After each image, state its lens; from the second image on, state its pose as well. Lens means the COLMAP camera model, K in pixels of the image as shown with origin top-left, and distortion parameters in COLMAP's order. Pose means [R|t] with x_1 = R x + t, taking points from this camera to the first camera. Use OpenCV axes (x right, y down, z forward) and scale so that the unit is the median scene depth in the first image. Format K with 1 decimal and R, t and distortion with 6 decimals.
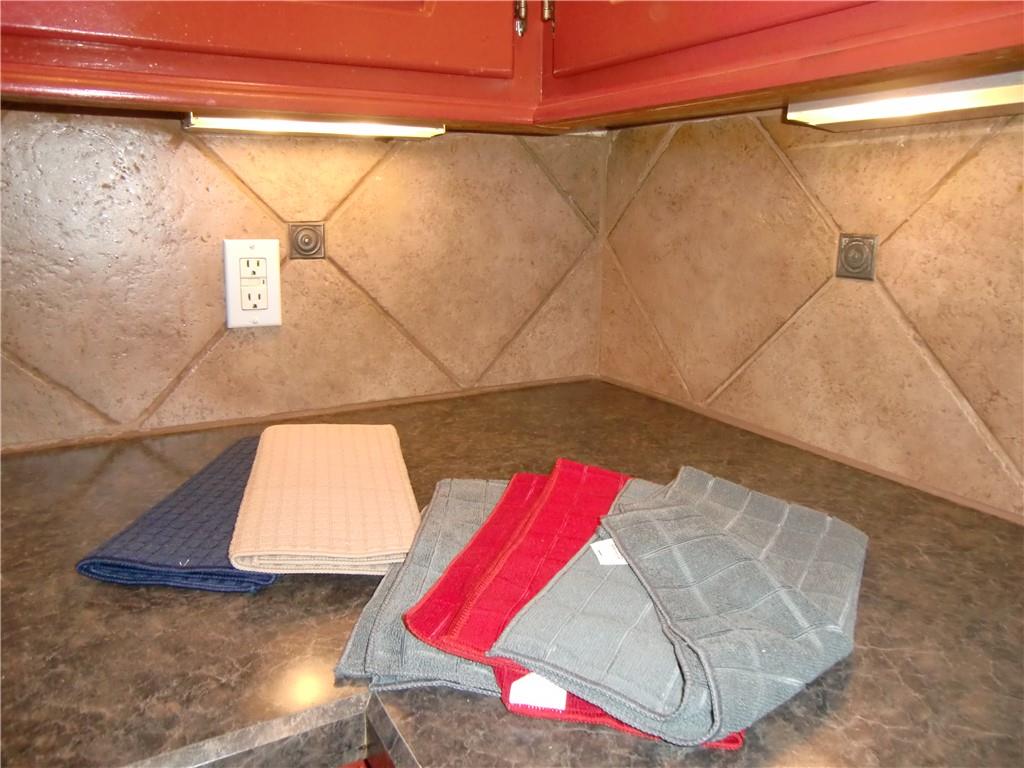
lens RADIAL K [[754.8, 0, 513.2], [0, 754.8, 384.2], [0, 0, 1]] dist [-0.073658, 0.056895]
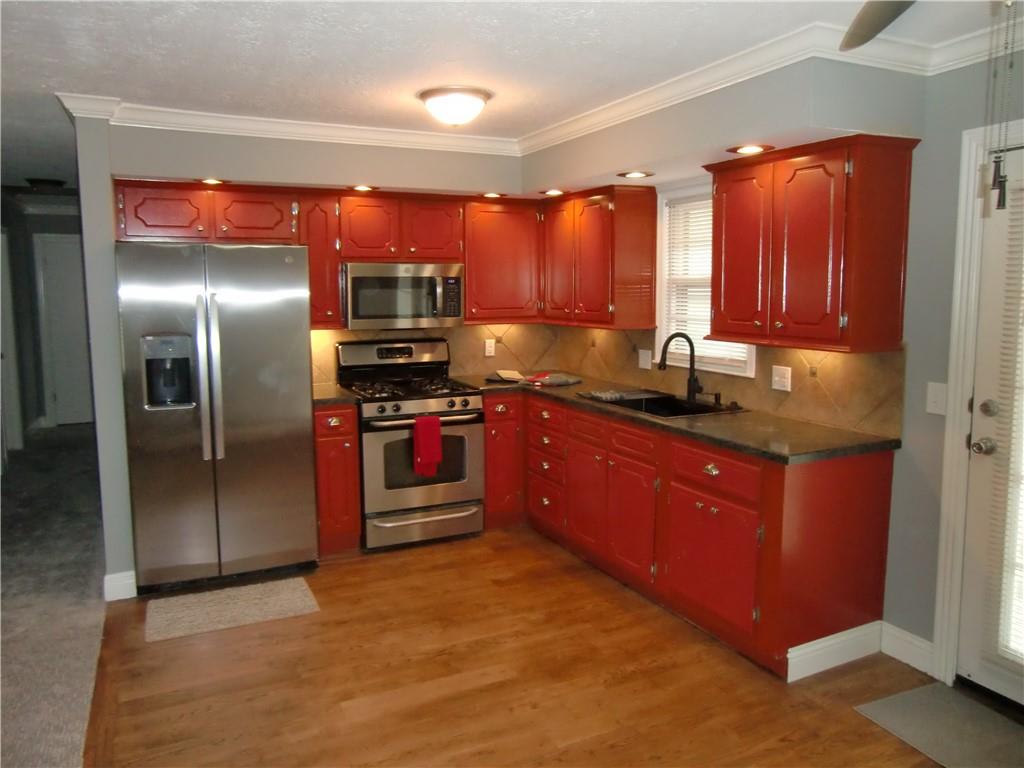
lens RADIAL K [[754.8, 0, 512.1], [0, 754.8, 381.4], [0, 0, 1]] dist [-0.073658, 0.056895]
pose [[0.999234, 0.005721, -0.038716, 0.021995], [-0.010177, 0.993209, -0.115902, 0.730904], [0.037790, 0.116207, 0.992506, -4.337209]]
